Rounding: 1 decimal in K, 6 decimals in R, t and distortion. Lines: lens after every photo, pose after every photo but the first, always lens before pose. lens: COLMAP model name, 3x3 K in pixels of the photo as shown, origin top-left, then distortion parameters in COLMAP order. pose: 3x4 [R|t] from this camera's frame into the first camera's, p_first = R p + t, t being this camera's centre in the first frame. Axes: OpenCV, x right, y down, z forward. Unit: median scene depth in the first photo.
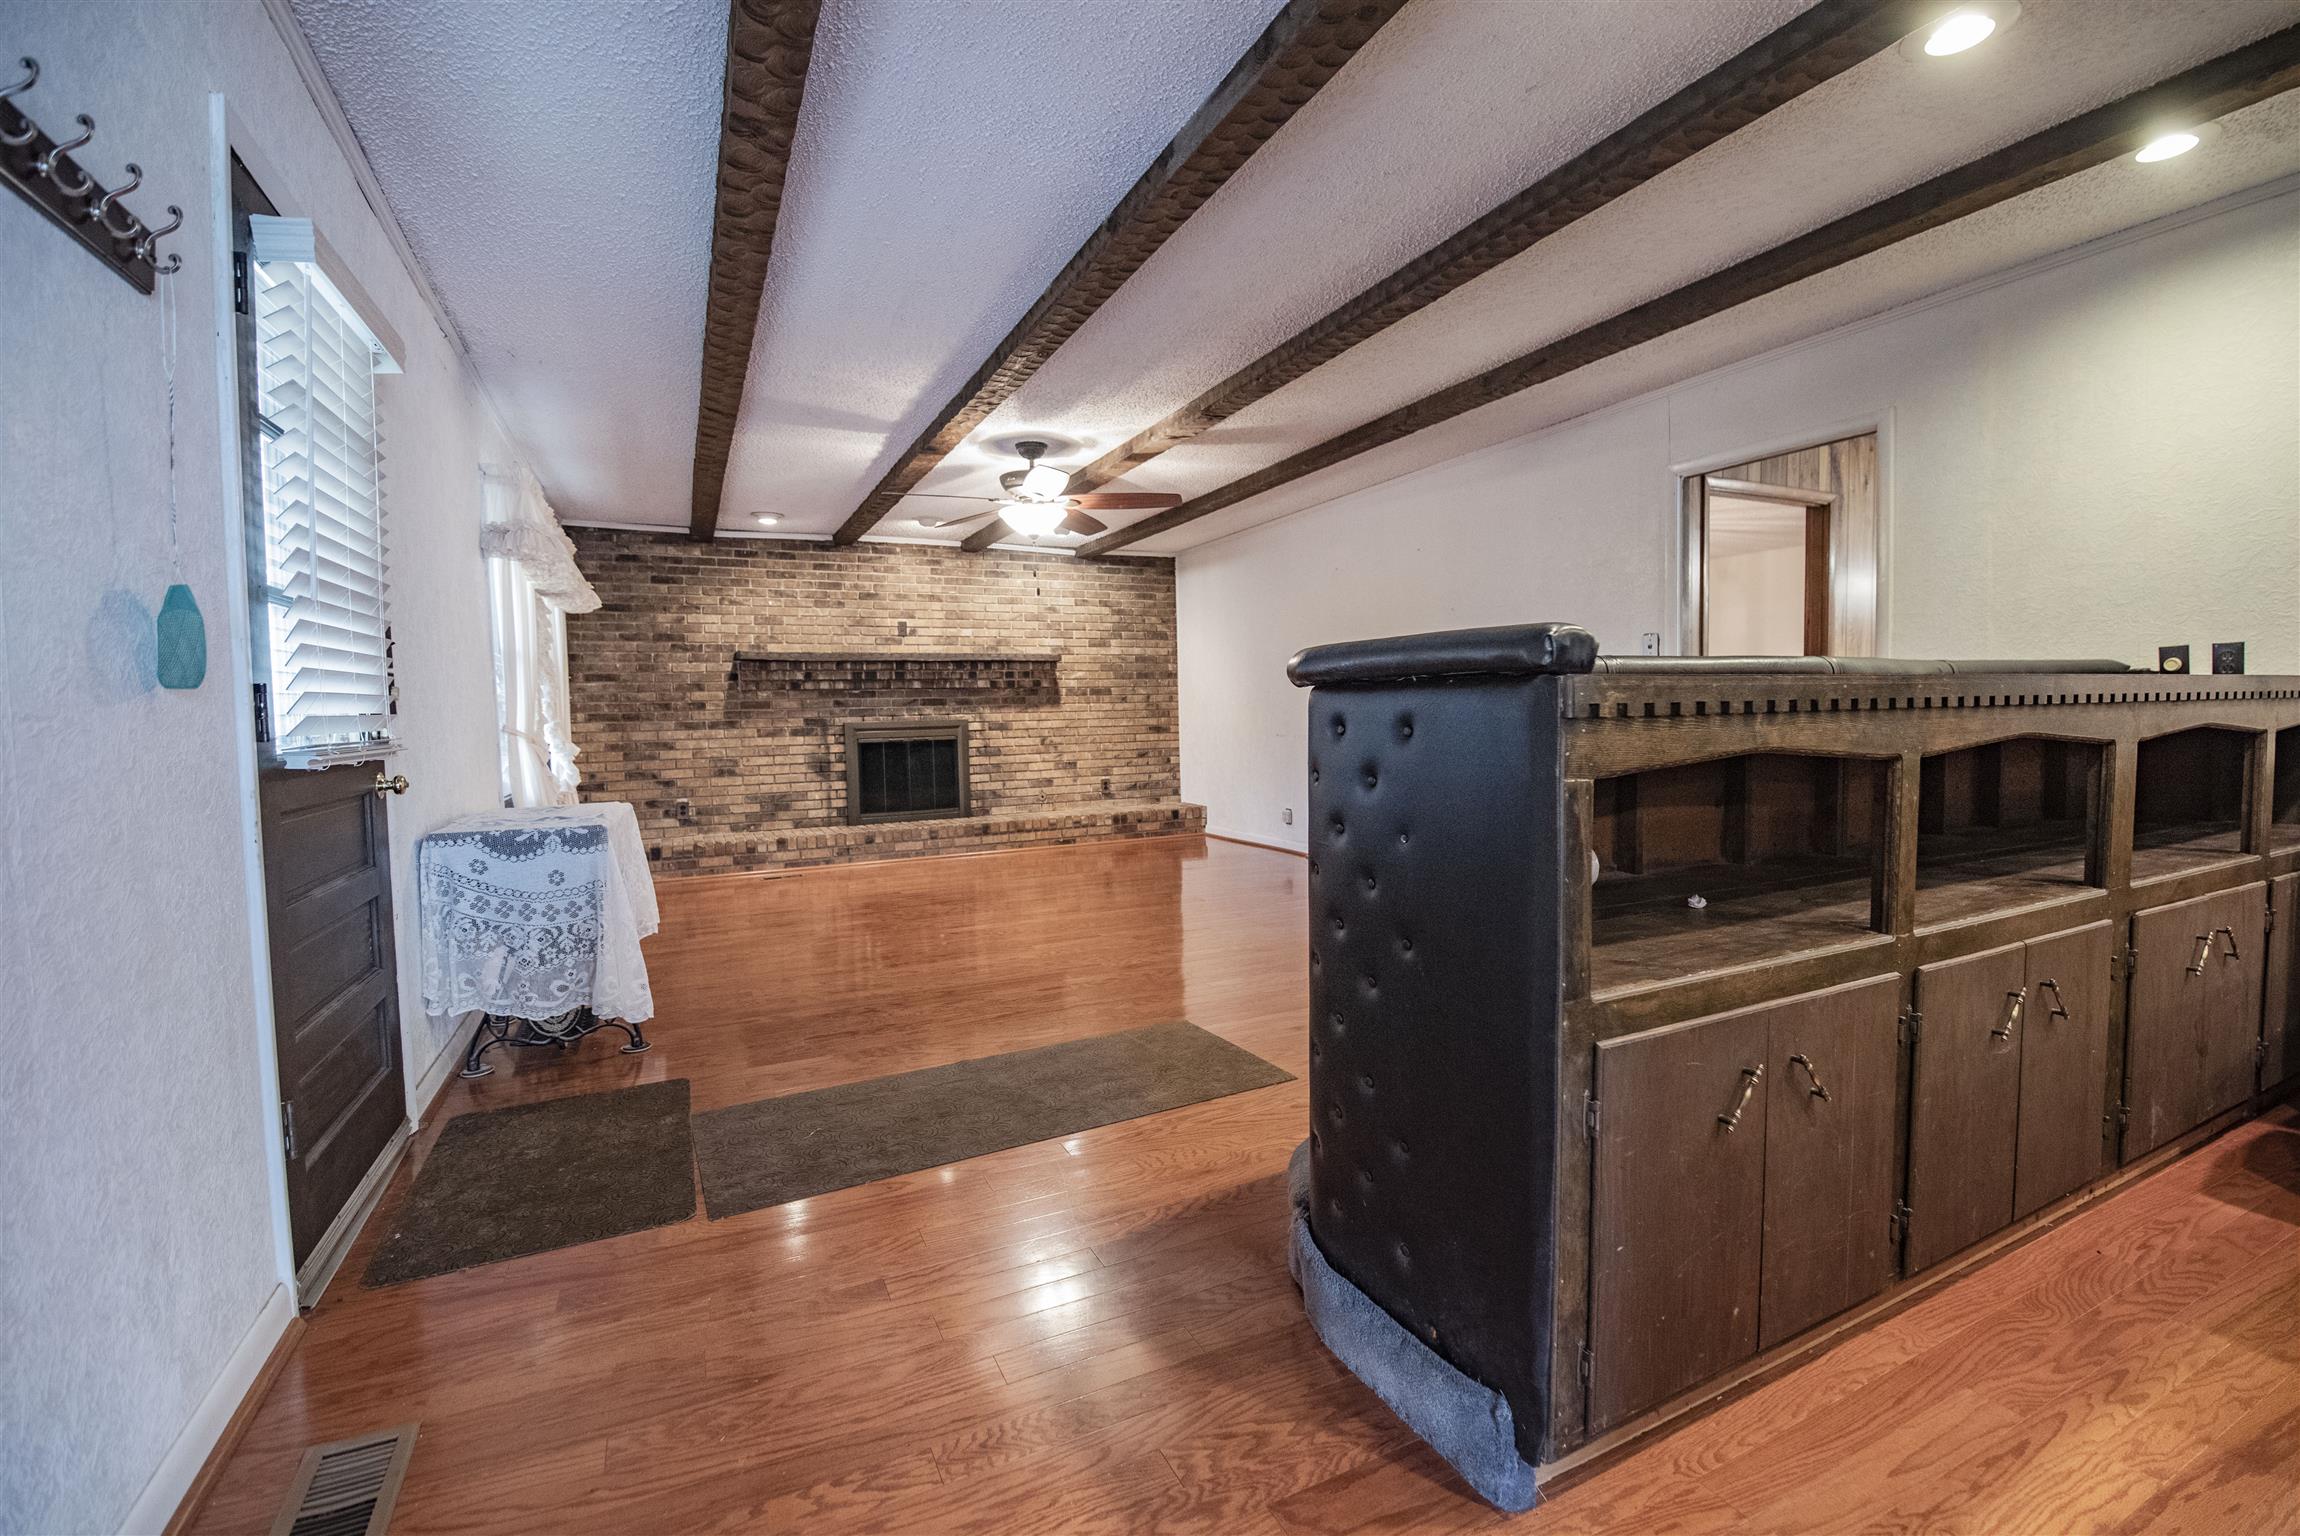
lens RADIAL K [[980.8, 0, 1149.4], [0, 980.8, 761.3], [0, 0, 1]] dist [-0.000687, -0.008688]
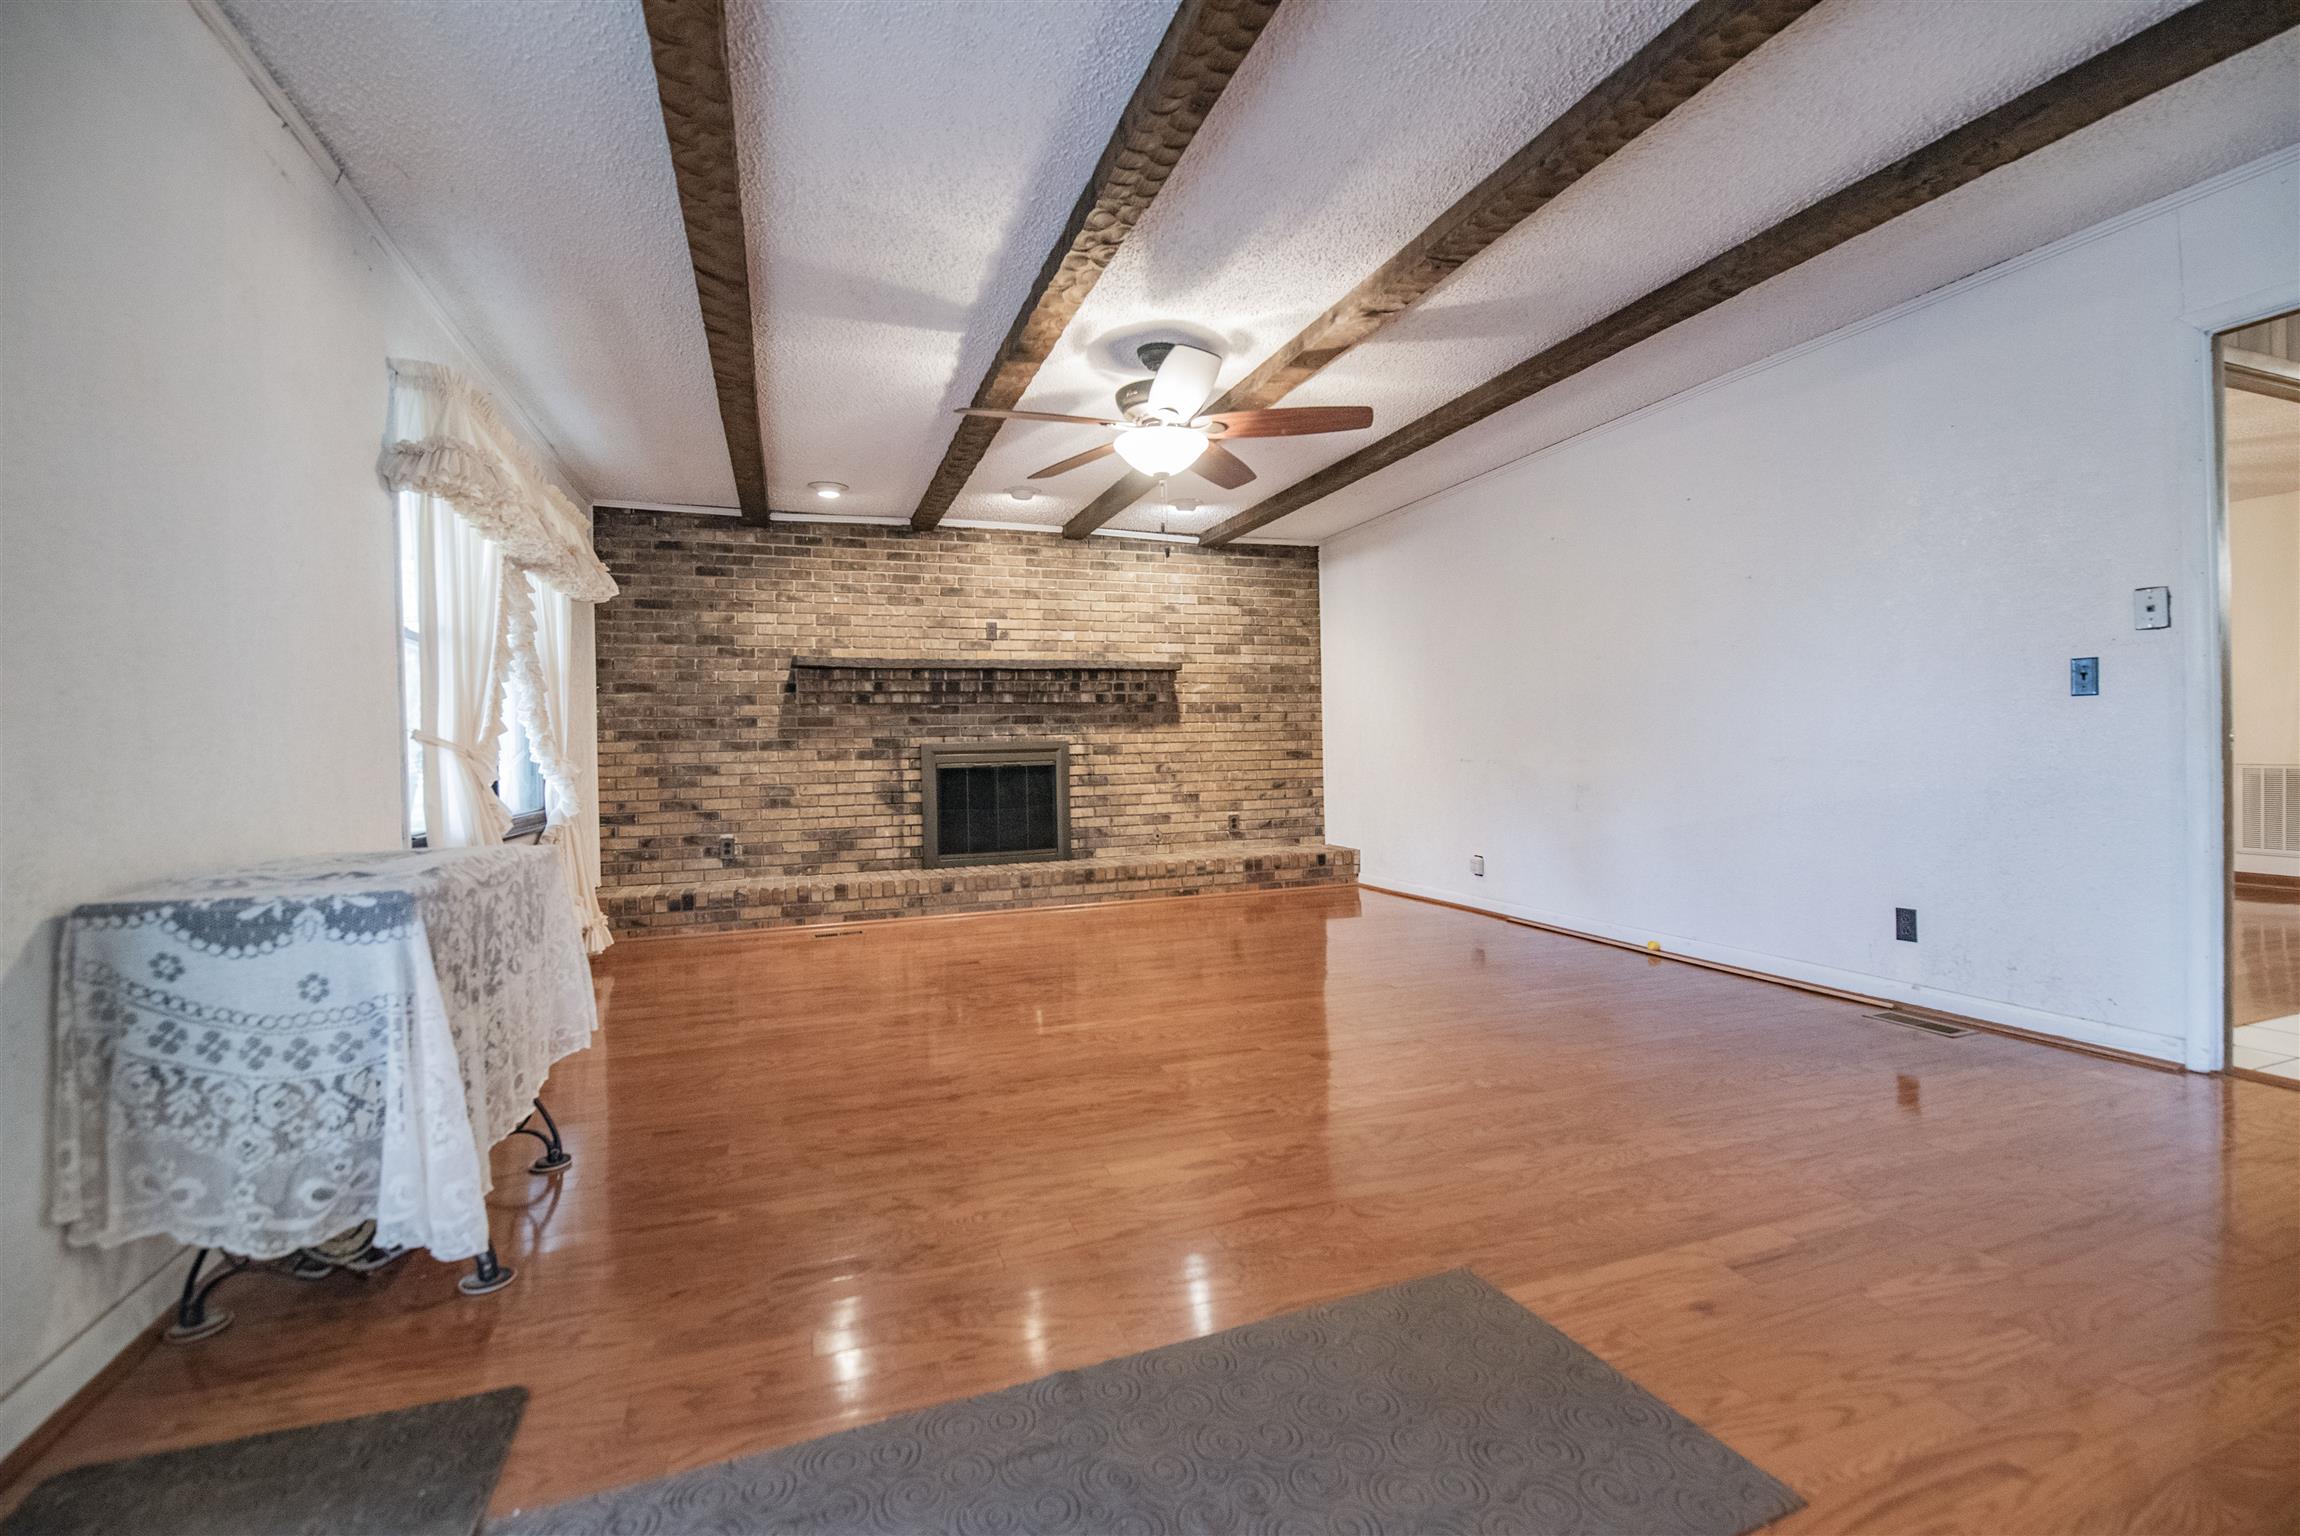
lens RADIAL K [[988.9, 0, 1149.3], [0, 988.9, 755.5], [0, 0, 1]] dist [-0.002153, -0.010150]
pose [[0.994891, 0.002306, -0.100928, -0.036567], [-0.006565, 0.999101, -0.041882, 0.004120], [0.100741, 0.042331, 0.994012, 0.196498]]
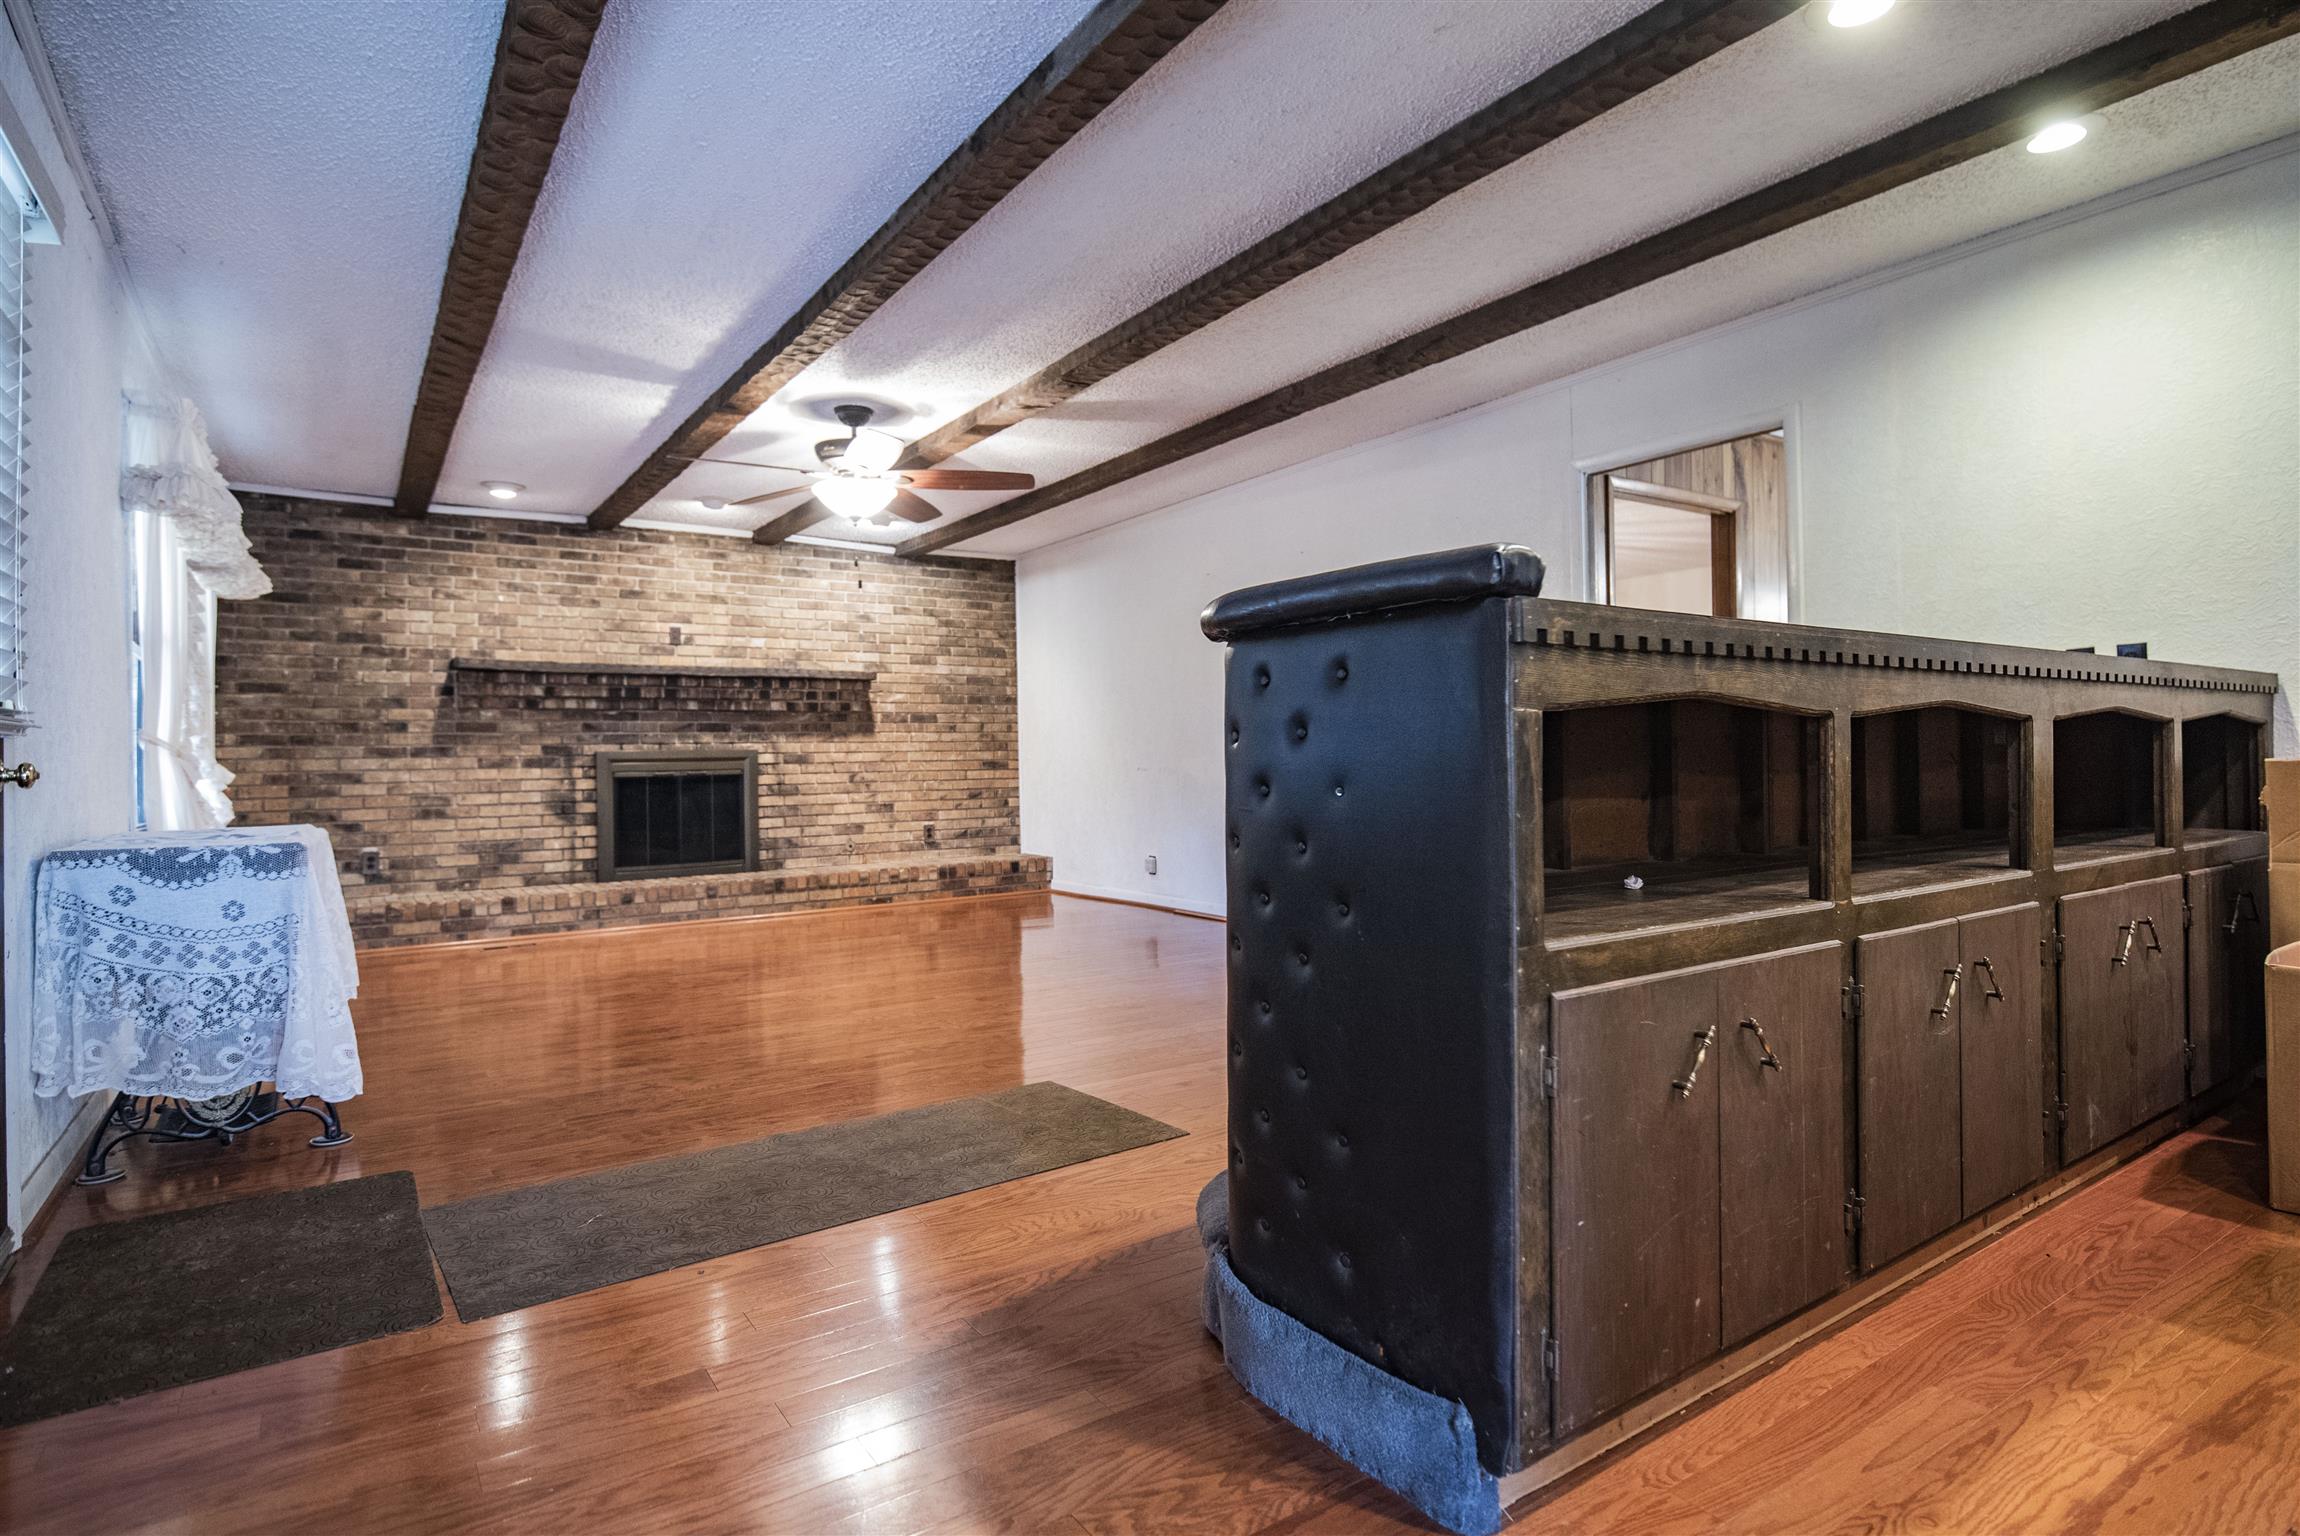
lens RADIAL K [[1186.6, 0, 1142.7], [0, 1186.6, 749.0], [0, 0, 1]] dist [0.017253, -0.012530]
pose [[0.989225, 0.006672, 0.146251, -0.015771], [0.002630, 0.997990, -0.063315, 0.020943], [-0.146379, 0.063017, 0.987219, -0.012324]]
